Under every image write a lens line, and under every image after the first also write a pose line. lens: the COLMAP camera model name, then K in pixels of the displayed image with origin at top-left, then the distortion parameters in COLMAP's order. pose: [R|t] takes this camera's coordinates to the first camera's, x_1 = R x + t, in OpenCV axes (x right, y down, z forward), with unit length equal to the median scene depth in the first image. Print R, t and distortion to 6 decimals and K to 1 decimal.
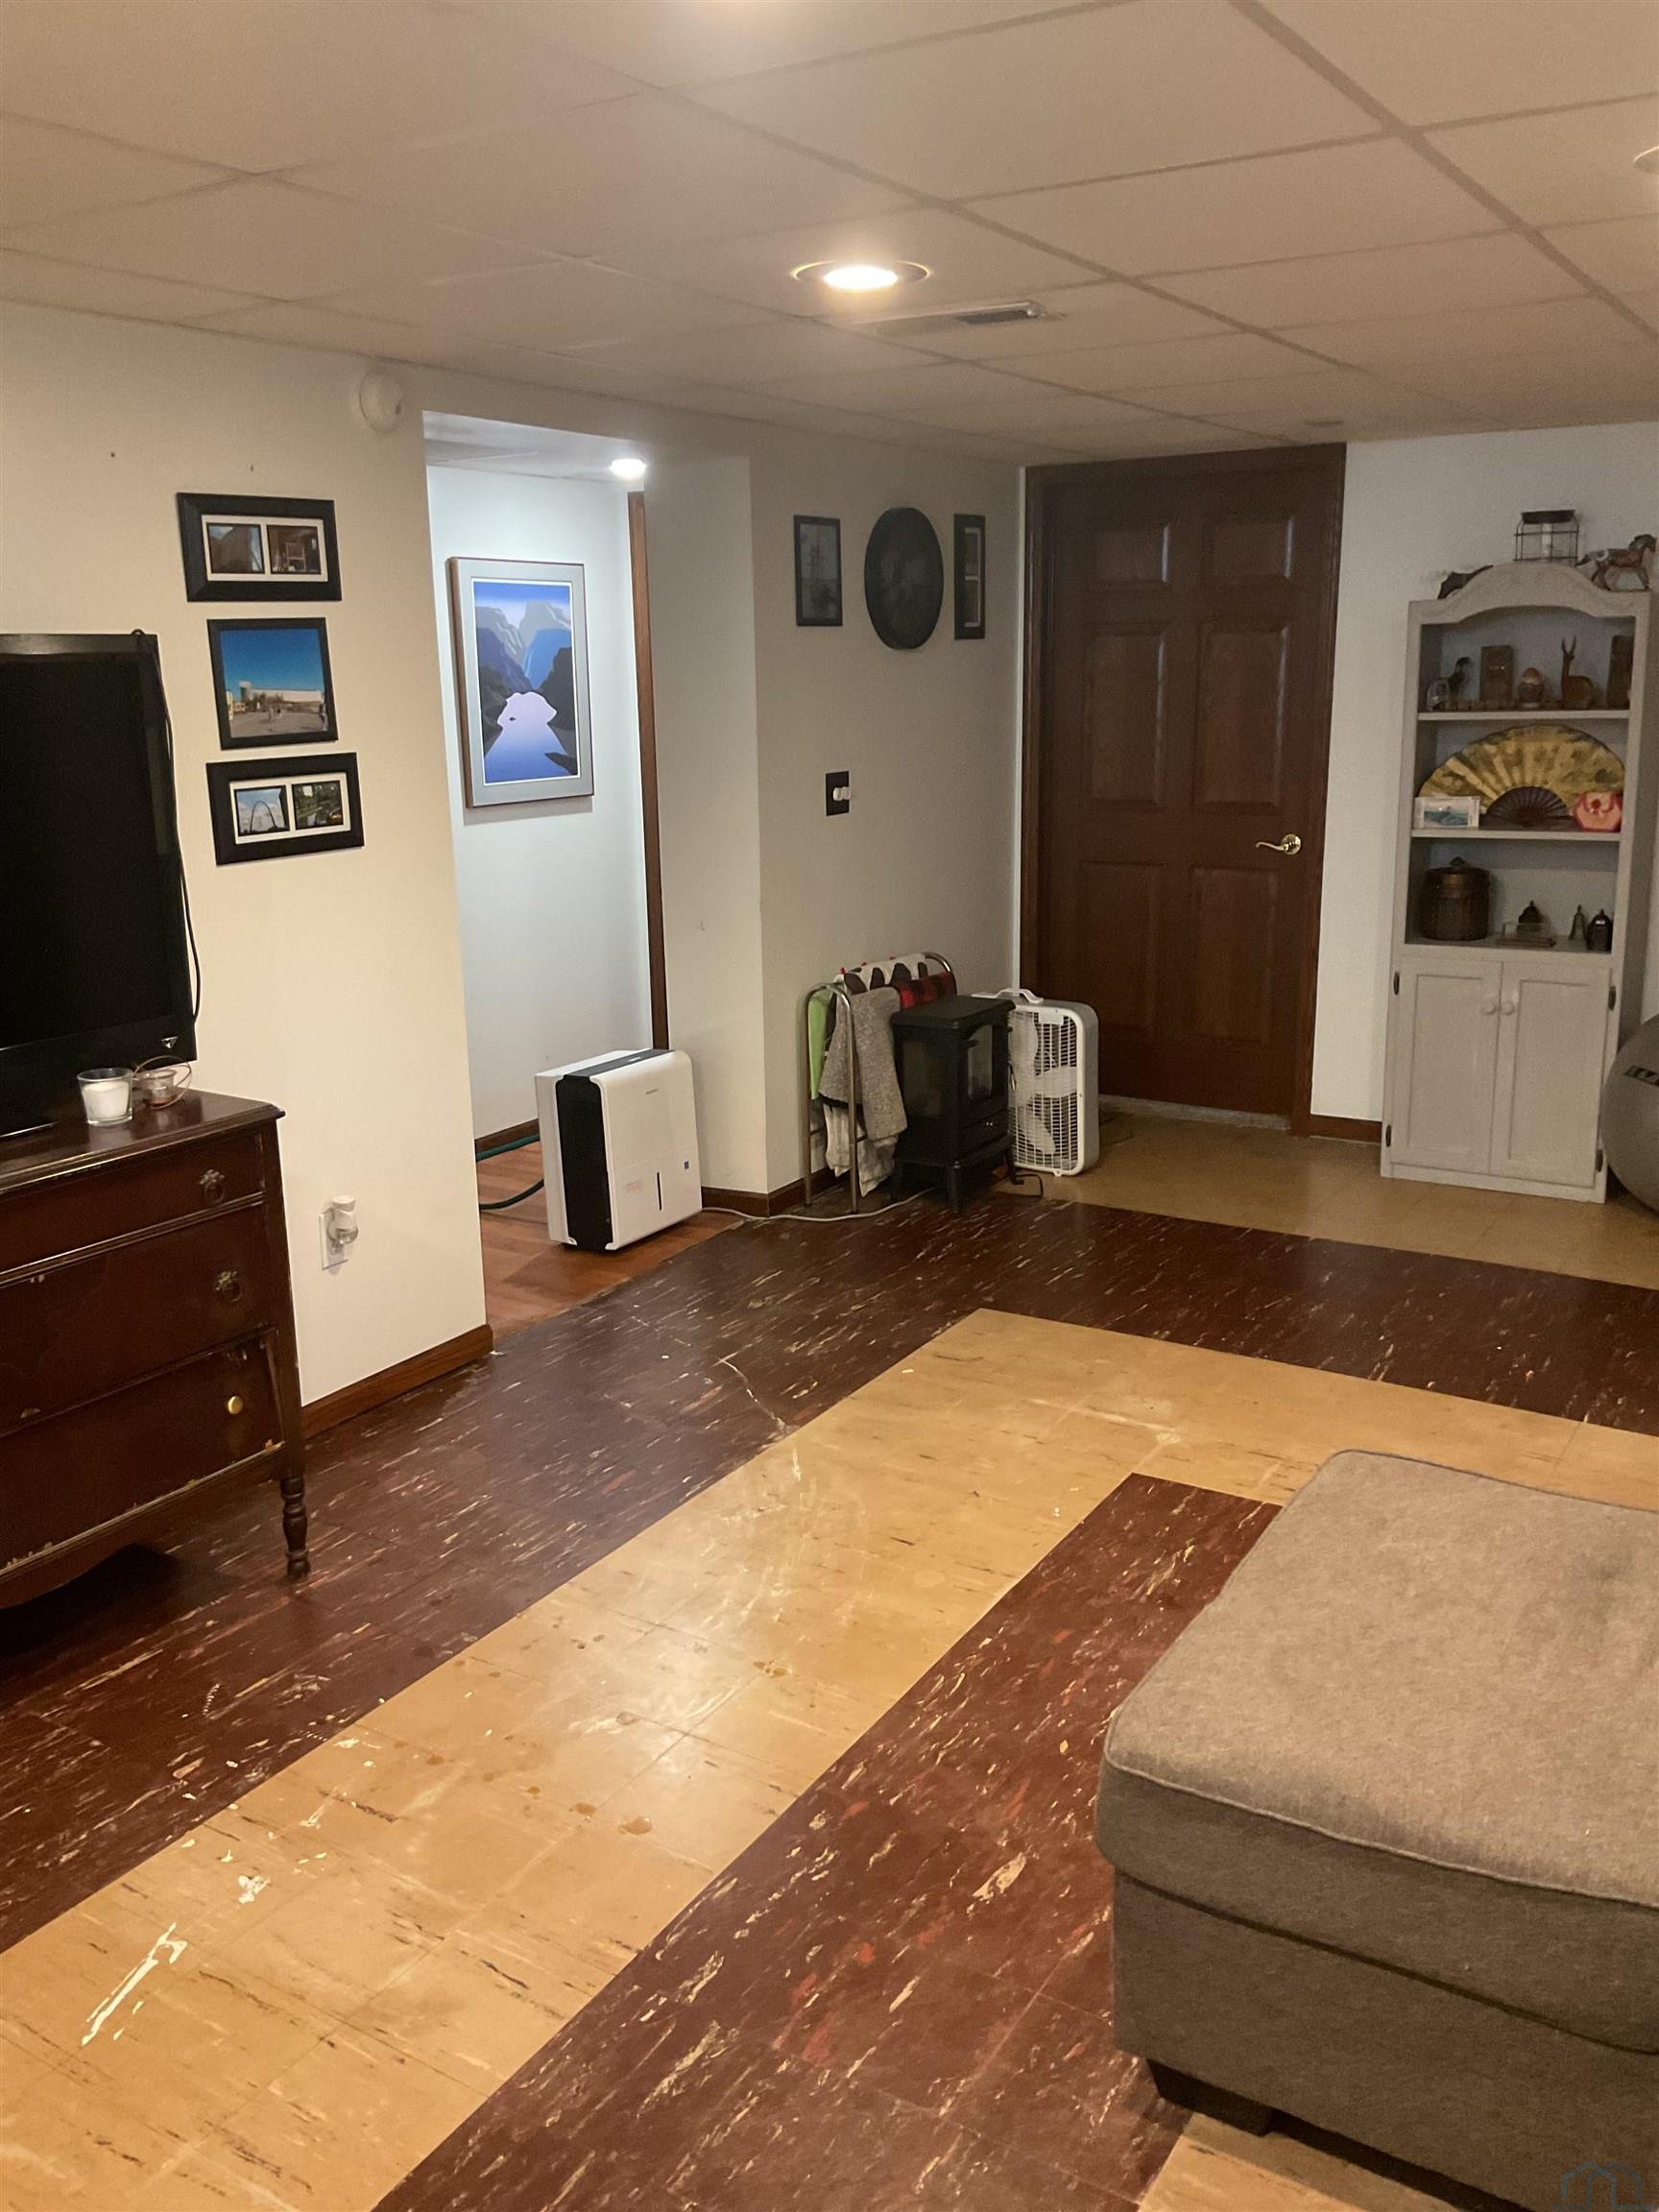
lens RADIAL K [[1841.1, 0, 831.5], [0, 1841.1, 1117.2], [0, 0, 1]] dist [0.053759, -0.082928]
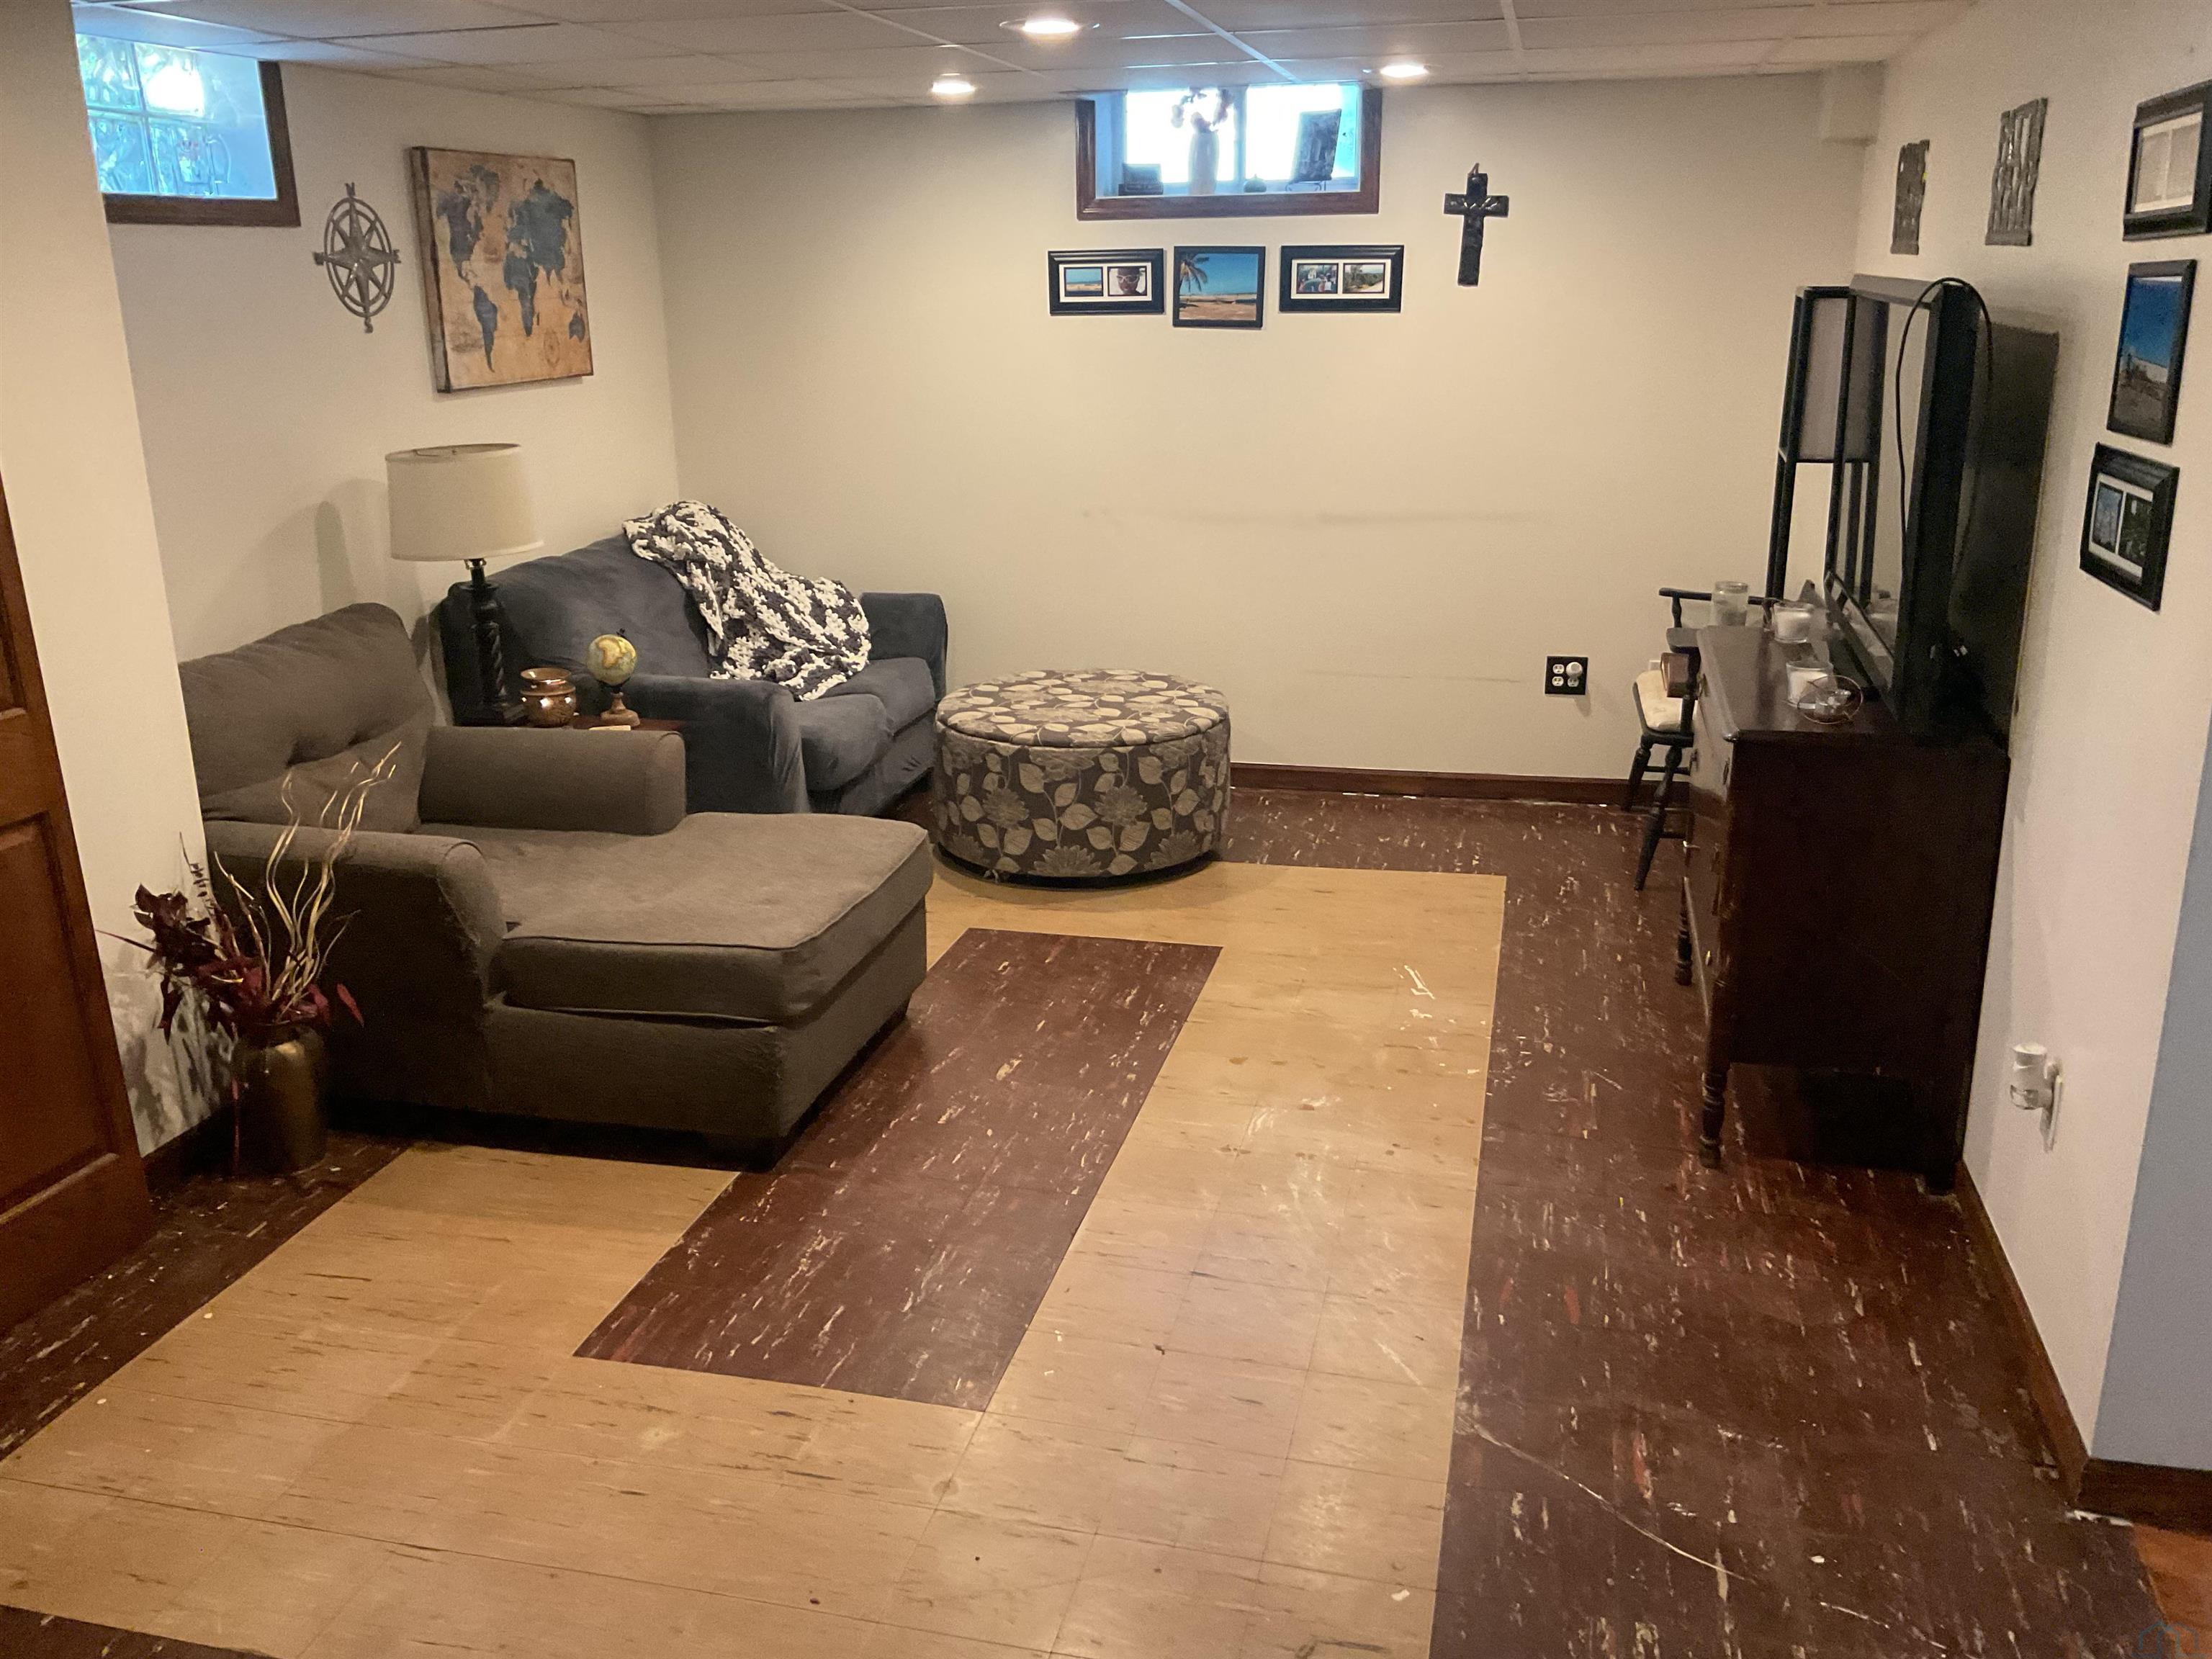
lens RADIAL K [[1841.1, 0, 1105.7], [0, 1841.1, 821.5], [0, 0, 1]] dist [0.053759, -0.082928]
pose [[-0.949799, 0.124316, -0.287102, 0.333454], [-0.039038, 0.863403, 0.503003, -0.452506], [0.310416, 0.488960, -0.815206, 1.657645]]
